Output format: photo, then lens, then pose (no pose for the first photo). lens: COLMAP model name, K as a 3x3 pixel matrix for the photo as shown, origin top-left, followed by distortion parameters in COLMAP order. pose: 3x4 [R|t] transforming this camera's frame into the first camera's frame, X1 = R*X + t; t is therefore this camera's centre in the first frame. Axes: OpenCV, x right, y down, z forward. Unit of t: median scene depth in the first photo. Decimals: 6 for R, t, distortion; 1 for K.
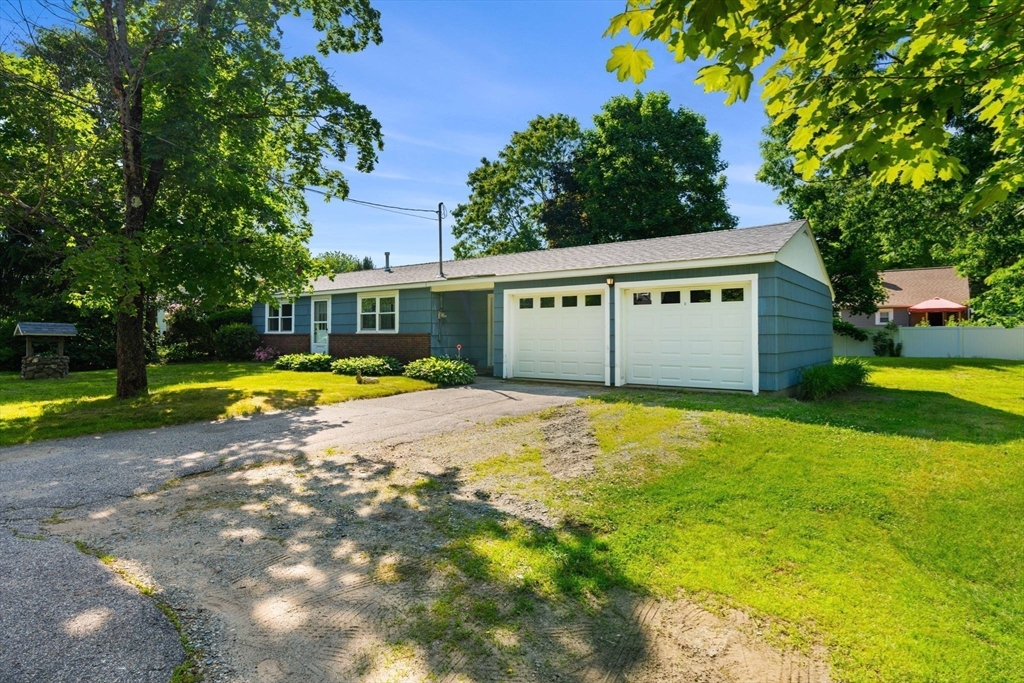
lens RADIAL K [[551.0, 0, 512.8], [0, 551.0, 336.4], [0, 0, 1]] dist [-0.037812, -0.000286]
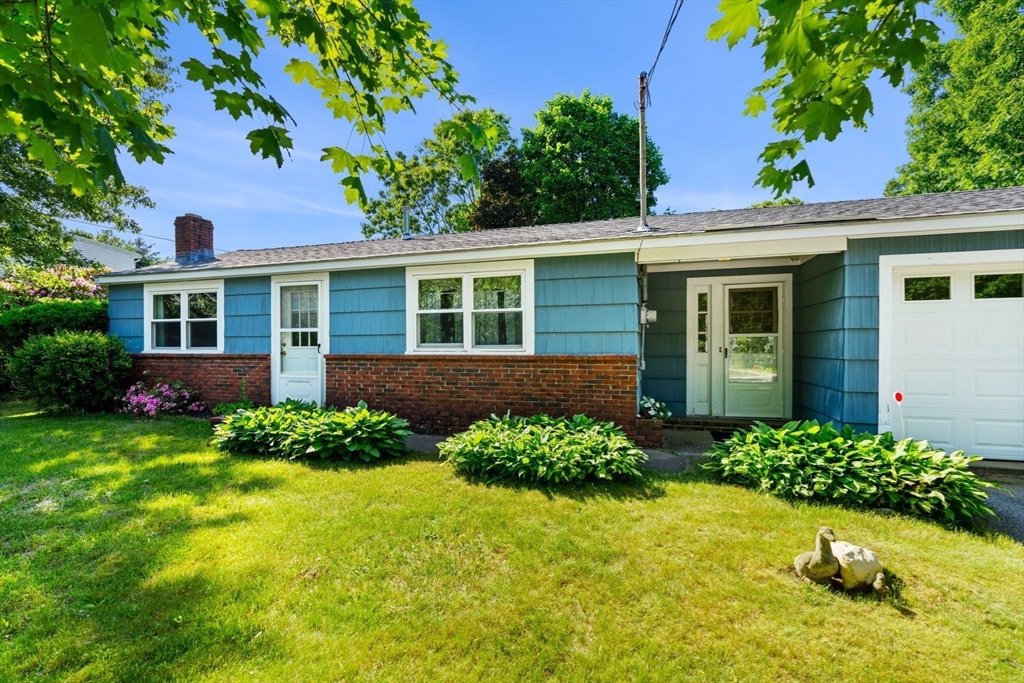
lens RADIAL K [[465.1, 0, 511.4], [0, 465.1, 347.6], [0, 0, 1]] dist [-0.013263, 0.001354]
pose [[0.946884, -0.004665, 0.321541, -0.288935], [0.004243, 0.999989, 0.002011, -0.009977], [-0.321546, -0.000540, 0.946894, 0.529228]]
